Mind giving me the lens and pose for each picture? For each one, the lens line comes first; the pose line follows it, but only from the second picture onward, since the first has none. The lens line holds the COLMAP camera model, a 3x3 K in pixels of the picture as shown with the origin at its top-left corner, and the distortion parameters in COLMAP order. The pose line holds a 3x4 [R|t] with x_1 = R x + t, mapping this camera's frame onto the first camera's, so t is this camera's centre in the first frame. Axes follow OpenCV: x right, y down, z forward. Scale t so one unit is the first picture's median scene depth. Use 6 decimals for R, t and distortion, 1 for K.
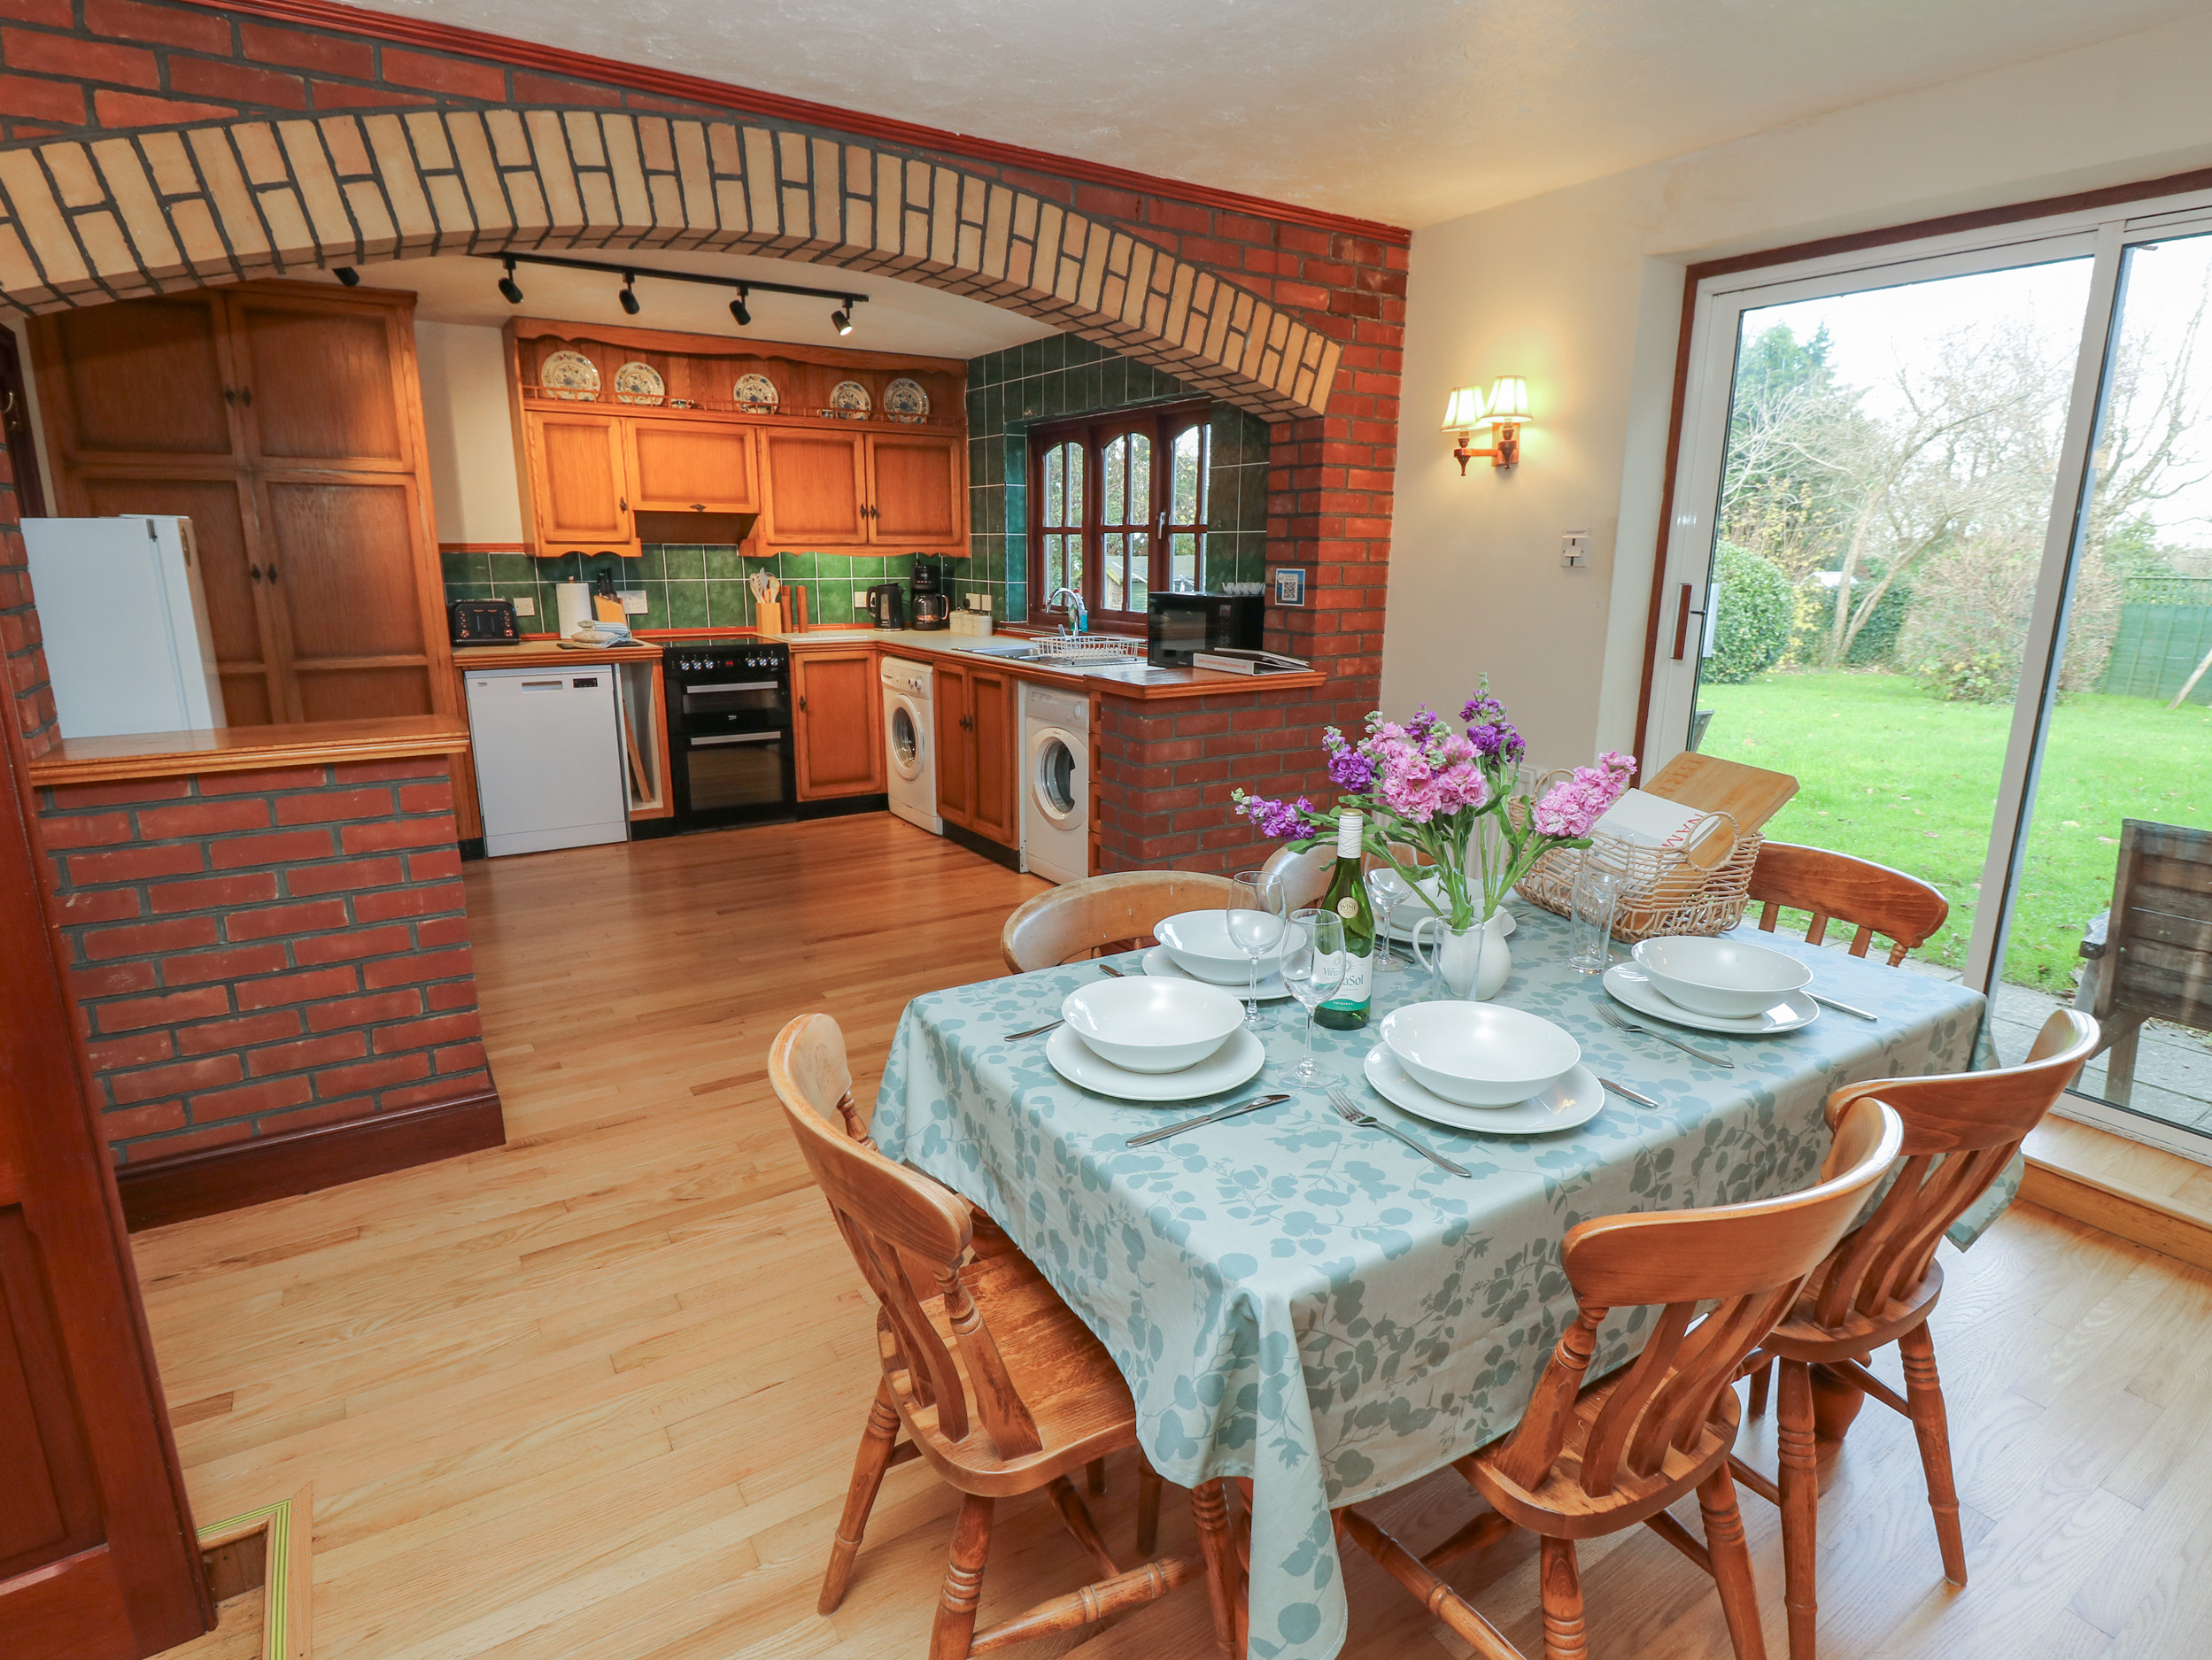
lens RADIAL K [[1171.6, 0, 1099.7], [0, 1171.6, 829.1], [0, 0, 1]] dist [-0.005911, -0.007166]
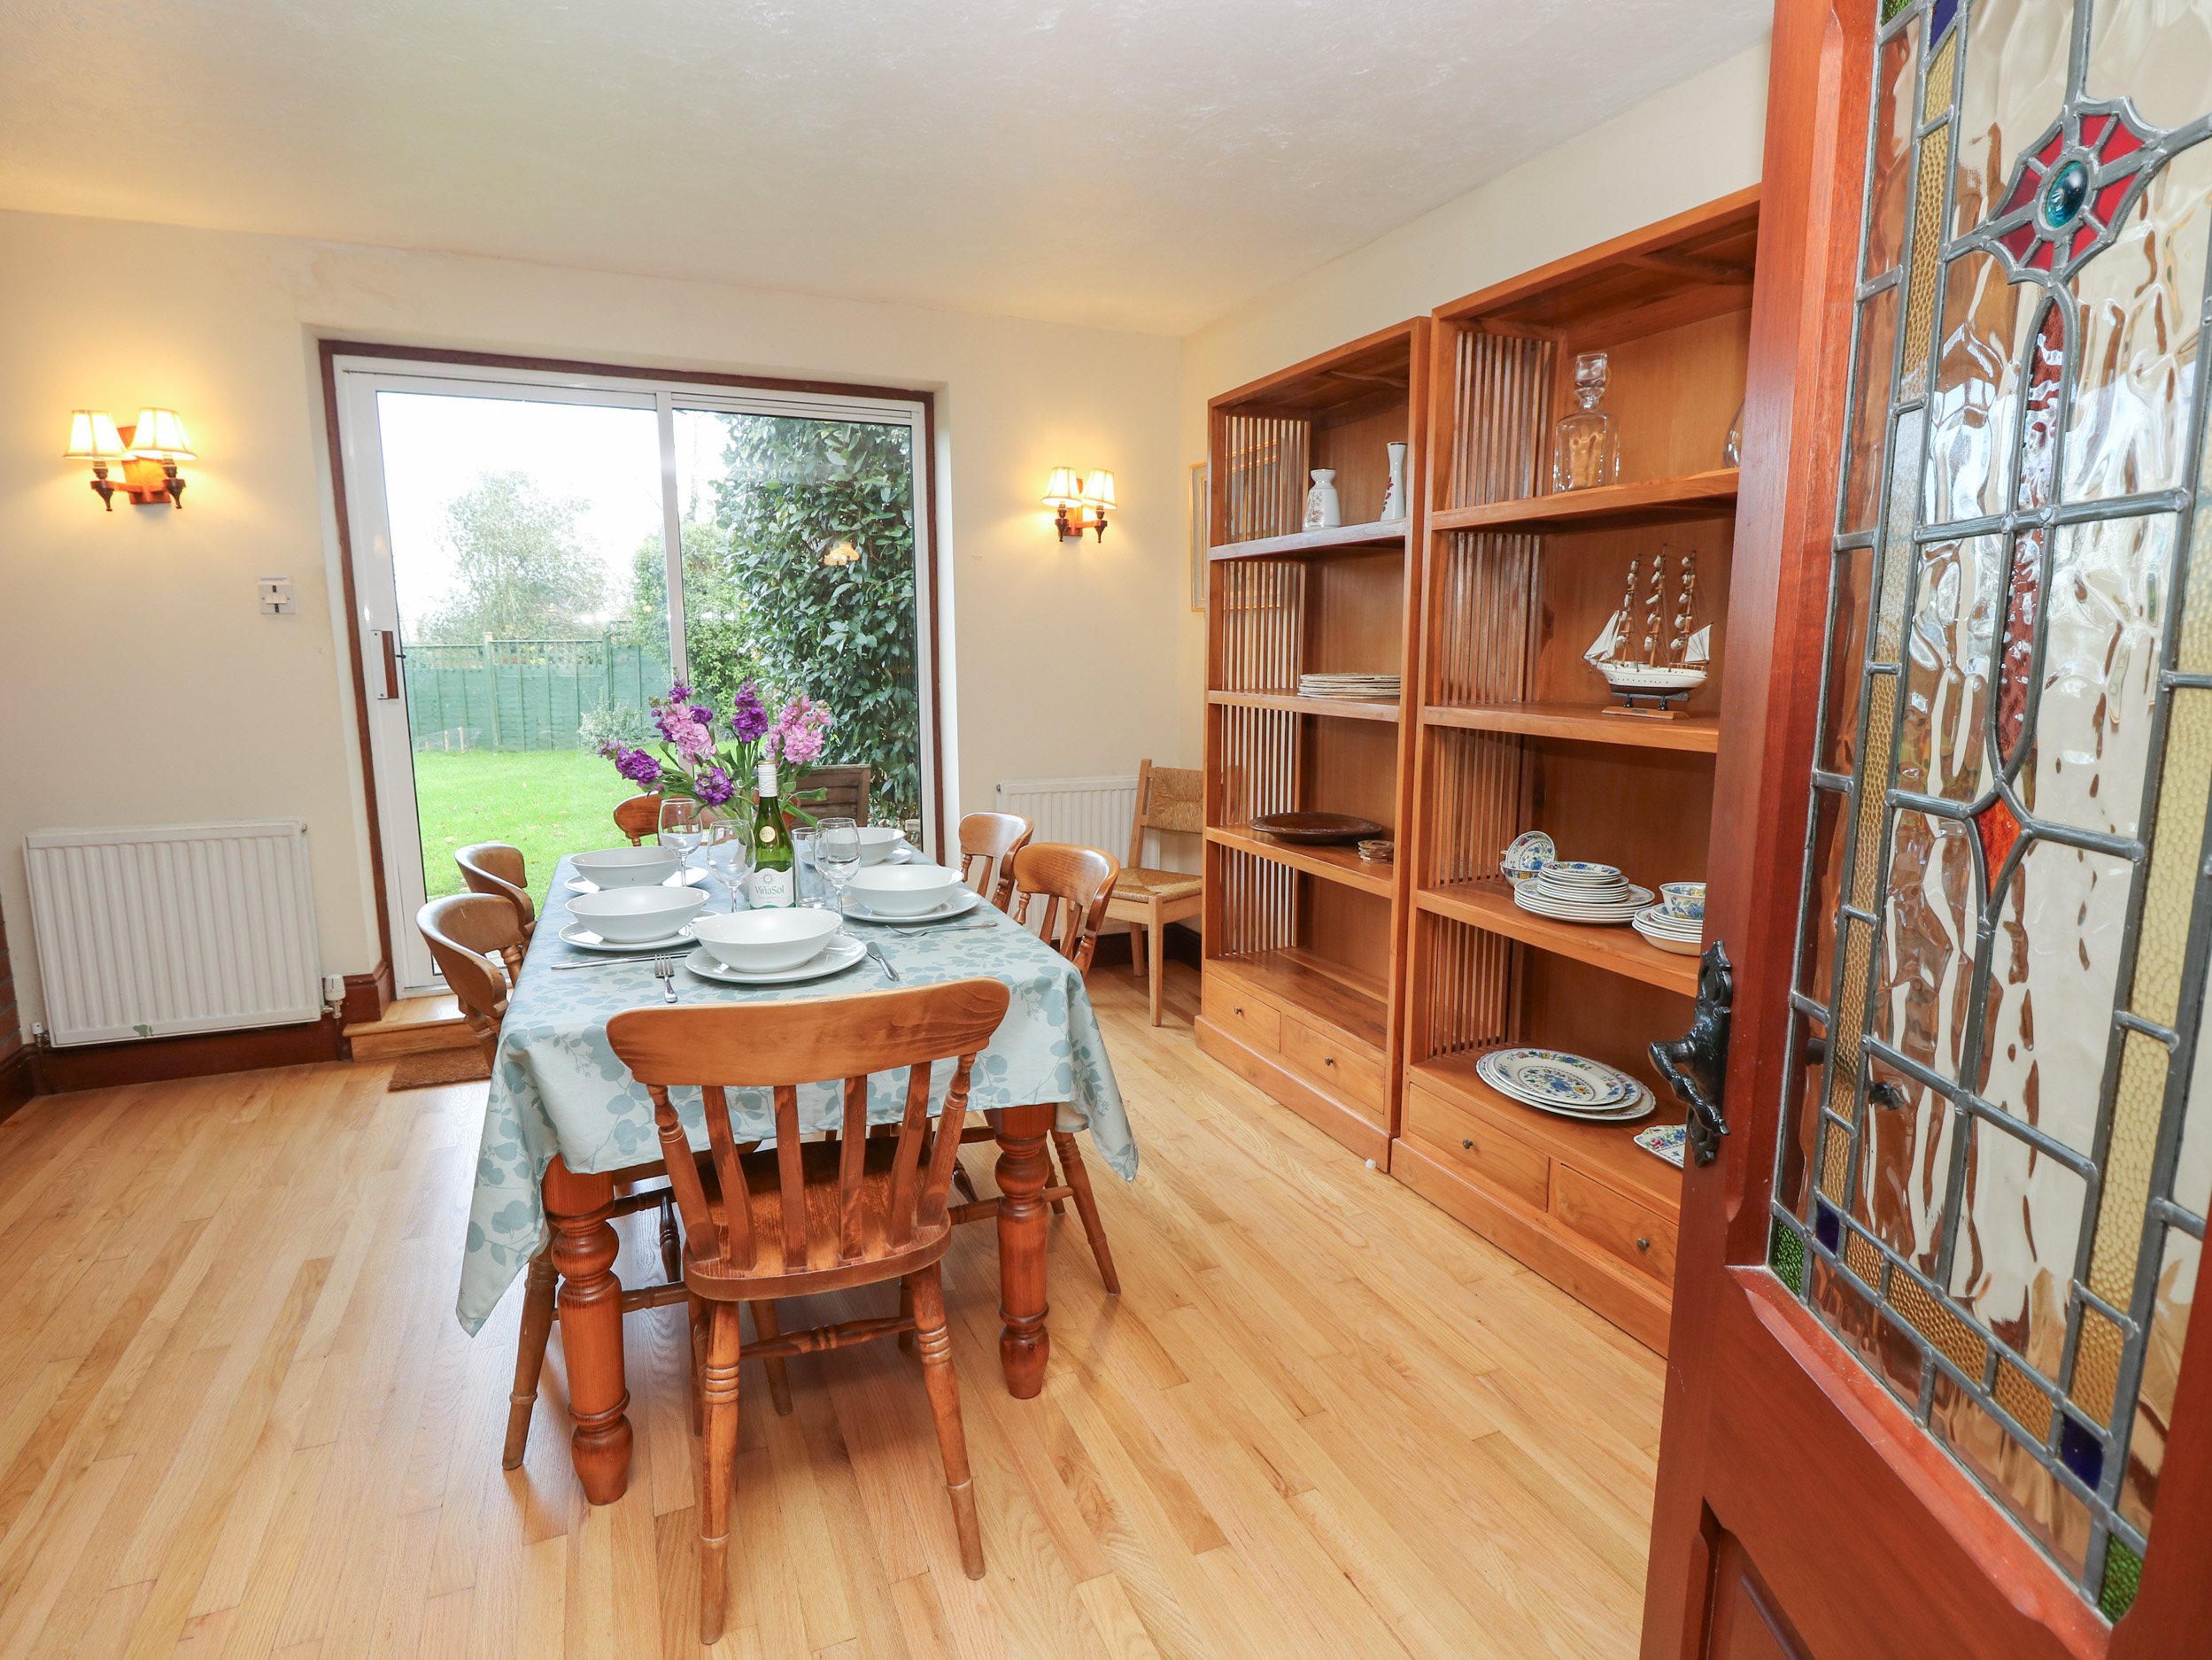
lens RADIAL K [[1171.6, 0, 1104.9], [0, 1171.6, 831.5], [0, 0, 1]] dist [-0.005911, -0.007166]
pose [[0.152291, -0.161003, 0.975134, -0.881690], [0.233325, 0.964610, 0.122826, -0.006822], [-0.960399, 0.208818, 0.184468, 0.334416]]
